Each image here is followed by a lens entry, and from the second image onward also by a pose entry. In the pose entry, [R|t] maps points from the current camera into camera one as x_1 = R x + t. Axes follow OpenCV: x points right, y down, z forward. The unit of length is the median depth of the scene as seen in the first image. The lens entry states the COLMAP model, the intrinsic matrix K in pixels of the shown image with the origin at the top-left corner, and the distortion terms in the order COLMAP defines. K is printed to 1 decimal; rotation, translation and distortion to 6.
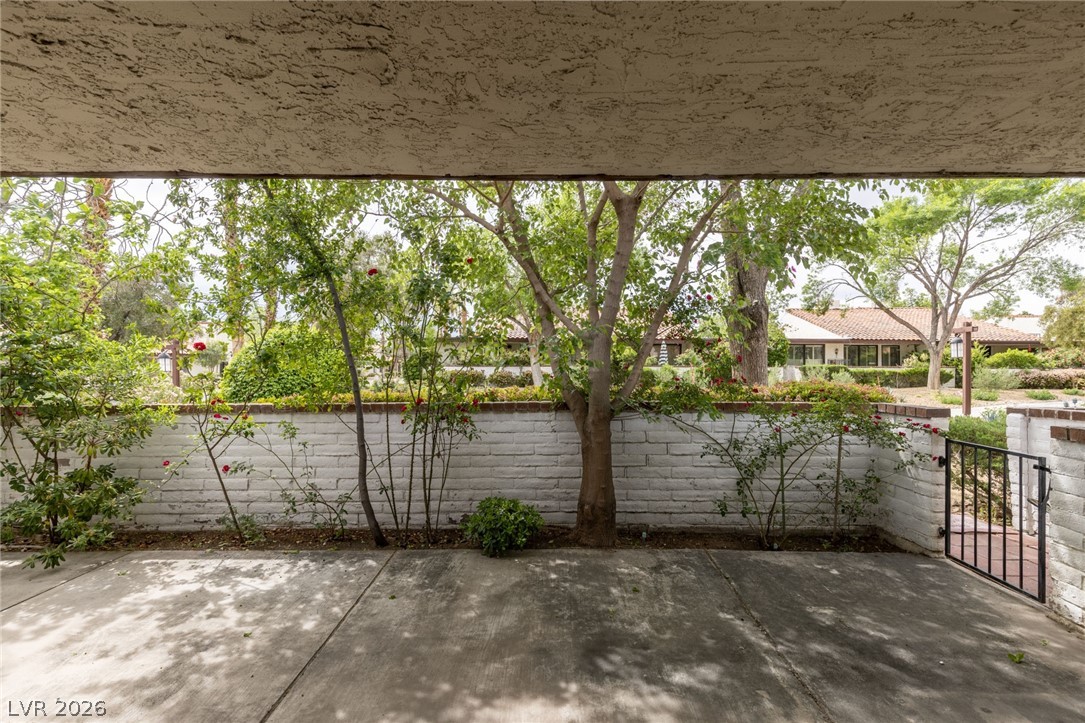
lens RADIAL K [[486.9, 0, 547.7], [0, 486.9, 366.3], [0, 0, 1]] dist [0.009141, -0.001172]
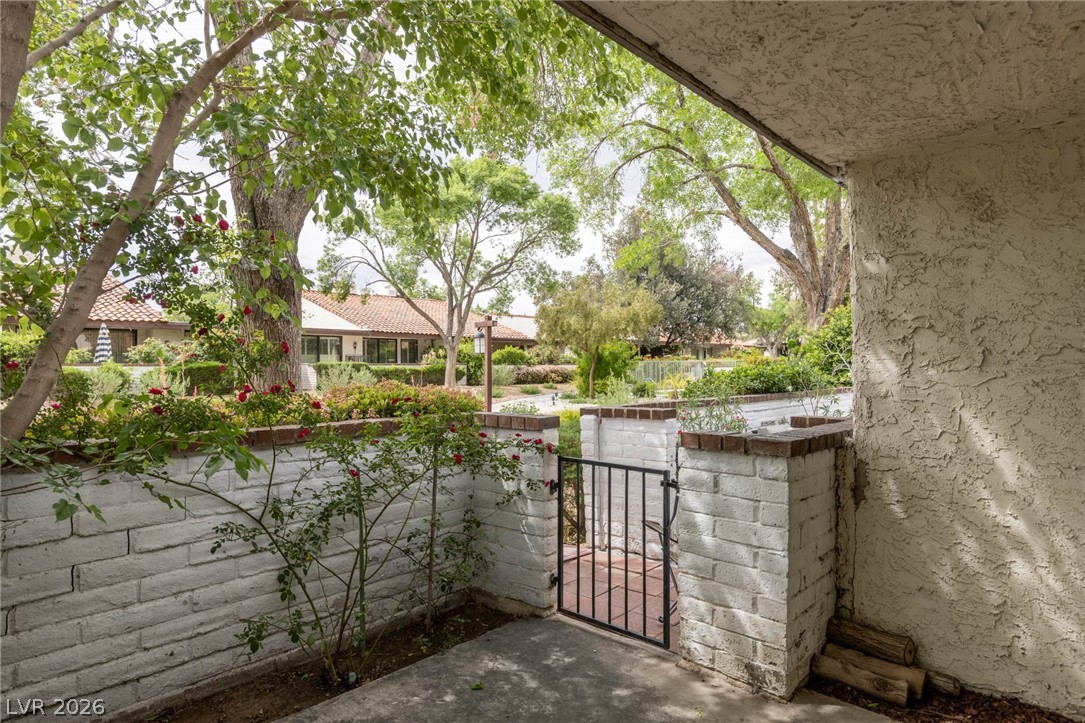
lens RADIAL K [[637.3, 0, 554.9], [0, 637.3, 363.5], [0, 0, 1]] dist [0.005154, -0.000238]
pose [[0.659949, -0.004193, 0.751299, 0.058671], [0.005173, 0.999986, 0.001036, 0.002726], [-0.751293, 0.003203, 0.659961, 0.298155]]
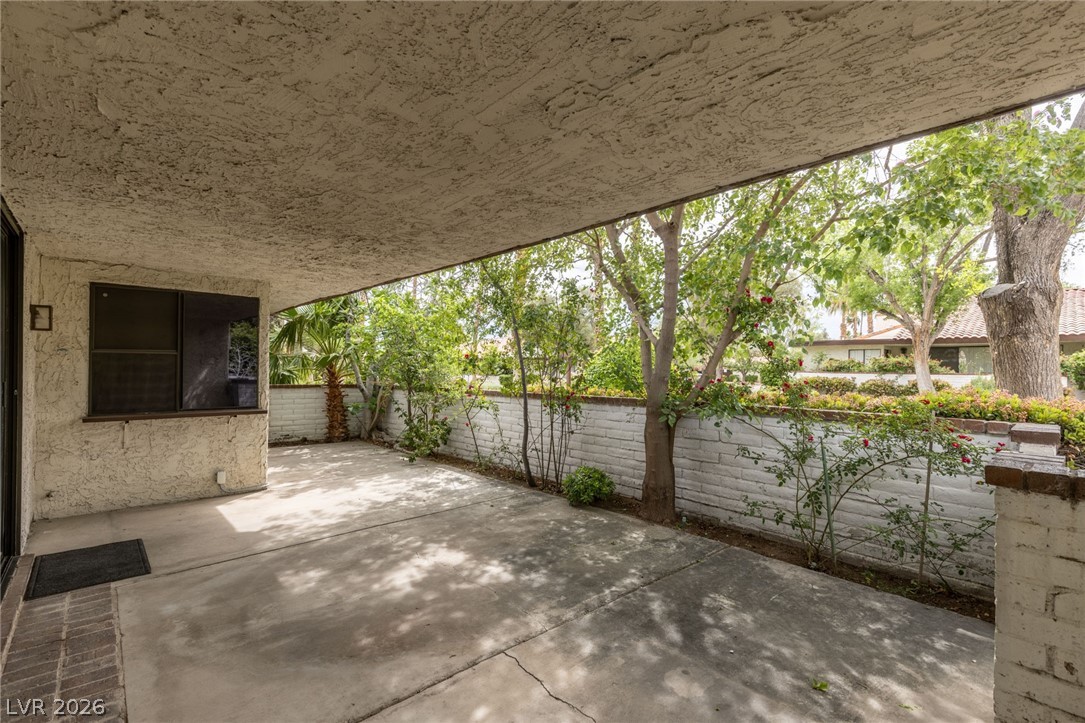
lens RADIAL K [[486.9, 0, 547.7], [0, 486.9, 366.3], [0, 0, 1]] dist [0.009141, -0.001172]
pose [[0.684565, 0.002058, -0.728949, 0.718650], [-0.010926, 0.999913, -0.007439, 0.004020], [0.728870, 0.013057, 0.684527, -0.004627]]
